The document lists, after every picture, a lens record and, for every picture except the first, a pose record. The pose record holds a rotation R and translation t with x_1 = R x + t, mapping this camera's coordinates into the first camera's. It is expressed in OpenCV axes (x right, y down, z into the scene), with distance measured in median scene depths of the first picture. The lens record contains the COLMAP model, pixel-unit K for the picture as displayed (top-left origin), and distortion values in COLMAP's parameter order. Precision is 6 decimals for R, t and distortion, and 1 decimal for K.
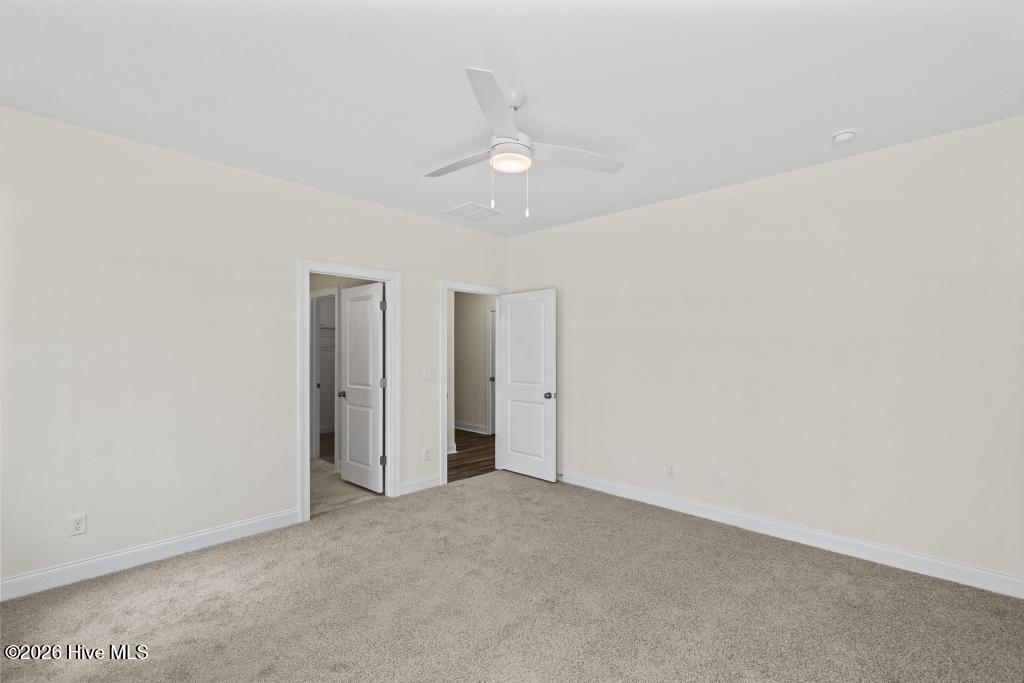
lens RADIAL K [[452.9, 0, 516.3], [0, 452.9, 347.4], [0, 0, 1]] dist [0.002244, -0.001179]
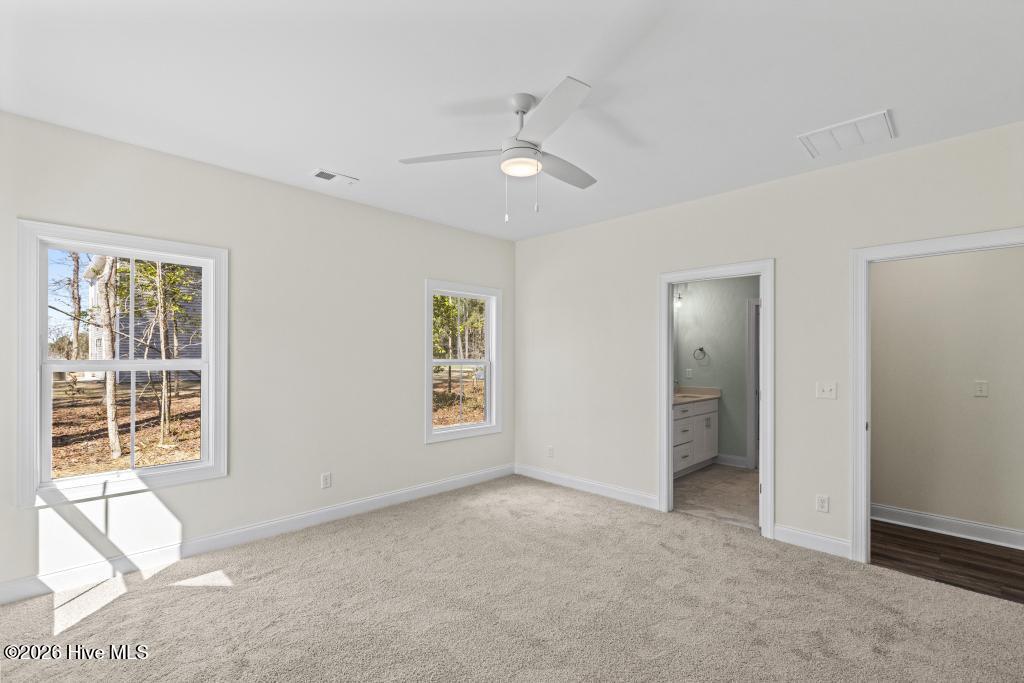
lens RADIAL K [[452.9, 0, 516.3], [0, 452.9, 347.4], [0, 0, 1]] dist [0.002244, -0.001179]
pose [[0.005209, -0.011067, -0.999925, 0.675988], [0.001716, 0.999937, -0.011058, -0.001689], [0.999985, -0.001658, 0.005228, 0.679203]]
